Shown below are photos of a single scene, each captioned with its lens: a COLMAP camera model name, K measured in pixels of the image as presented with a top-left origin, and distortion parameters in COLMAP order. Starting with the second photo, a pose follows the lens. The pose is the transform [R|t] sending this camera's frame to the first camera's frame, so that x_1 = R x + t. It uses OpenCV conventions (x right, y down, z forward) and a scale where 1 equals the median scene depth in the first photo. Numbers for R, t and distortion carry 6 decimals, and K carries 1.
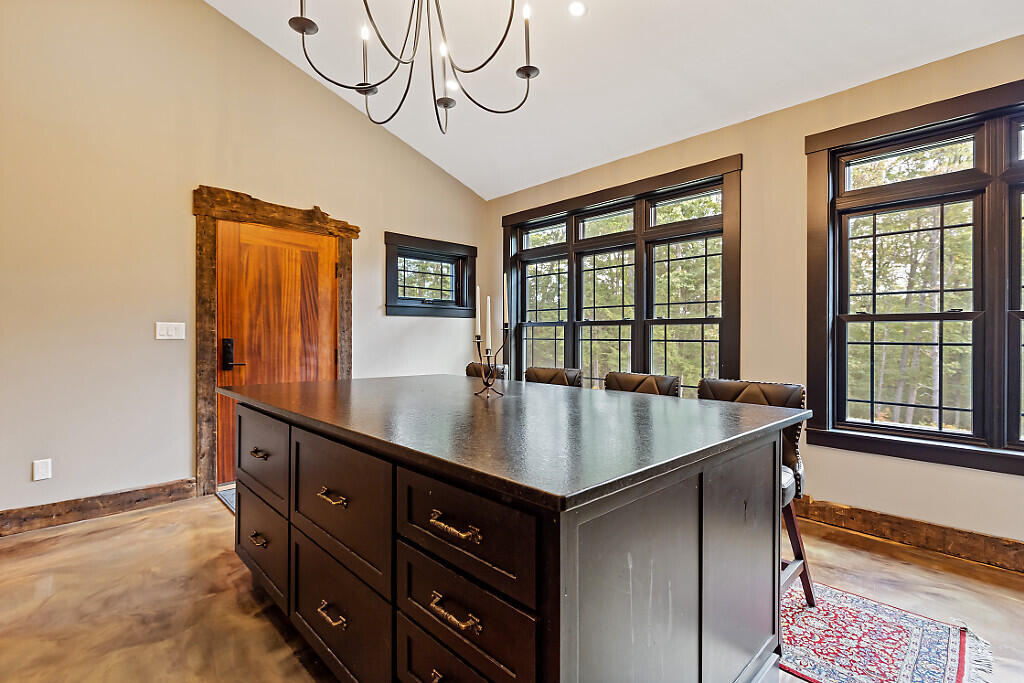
lens RADIAL K [[472.9, 0, 513.5], [0, 472.9, 338.7], [0, 0, 1]] dist [-0.002313, 0.000330]
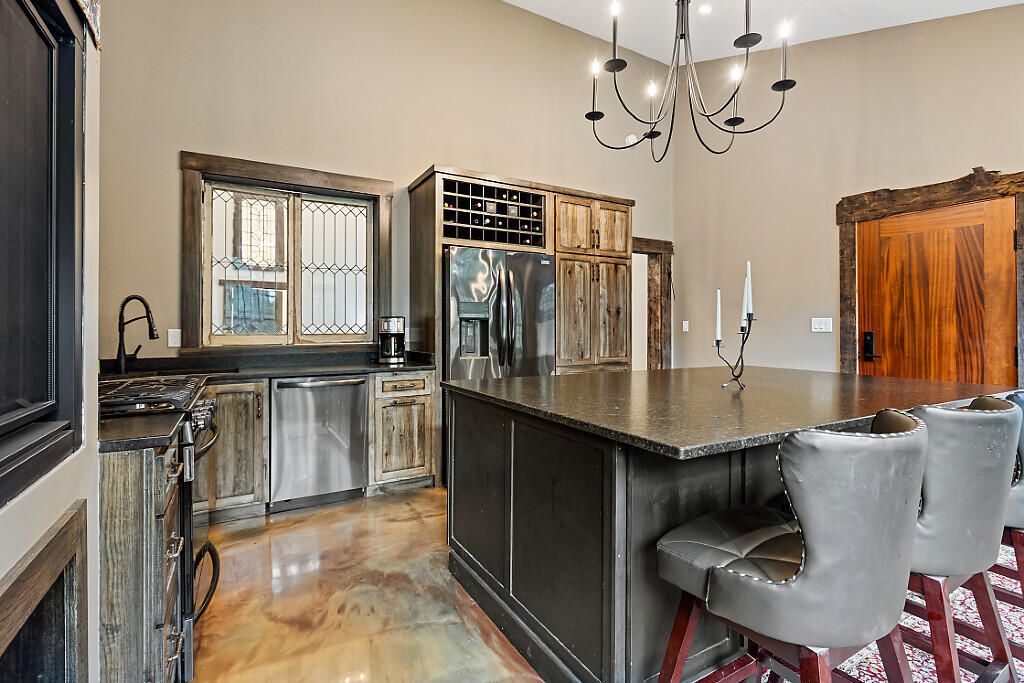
lens RADIAL K [[472.9, 0, 511.4], [0, 472.9, 327.7], [0, 0, 1]] dist [-0.002313, 0.000330]
pose [[-0.238367, -0.004480, -0.971165, 0.538079], [-0.005962, 0.999977, -0.003150, -0.000422], [0.971157, 0.005040, -0.238389, 0.412032]]
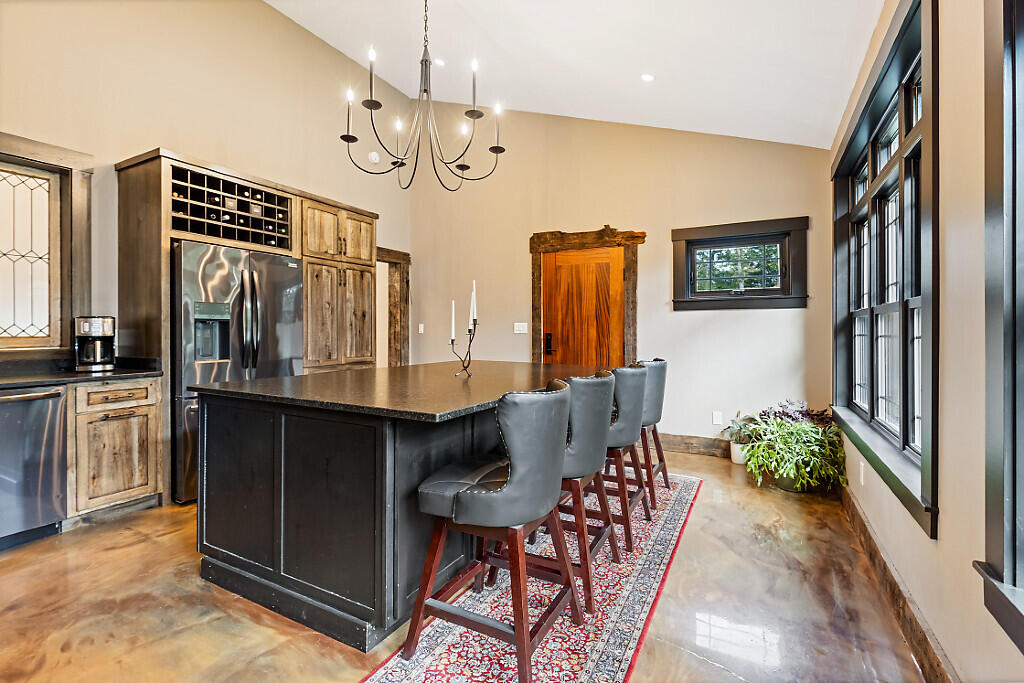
lens RADIAL K [[472.9, 0, 503.1], [0, 472.9, 336.5], [0, 0, 1]] dist [-0.002313, 0.000330]
pose [[0.297293, 0.009436, -0.954740, 0.659442], [-0.005018, 0.999953, 0.008321, 0.000049], [0.954773, 0.002317, 0.297326, 0.371147]]
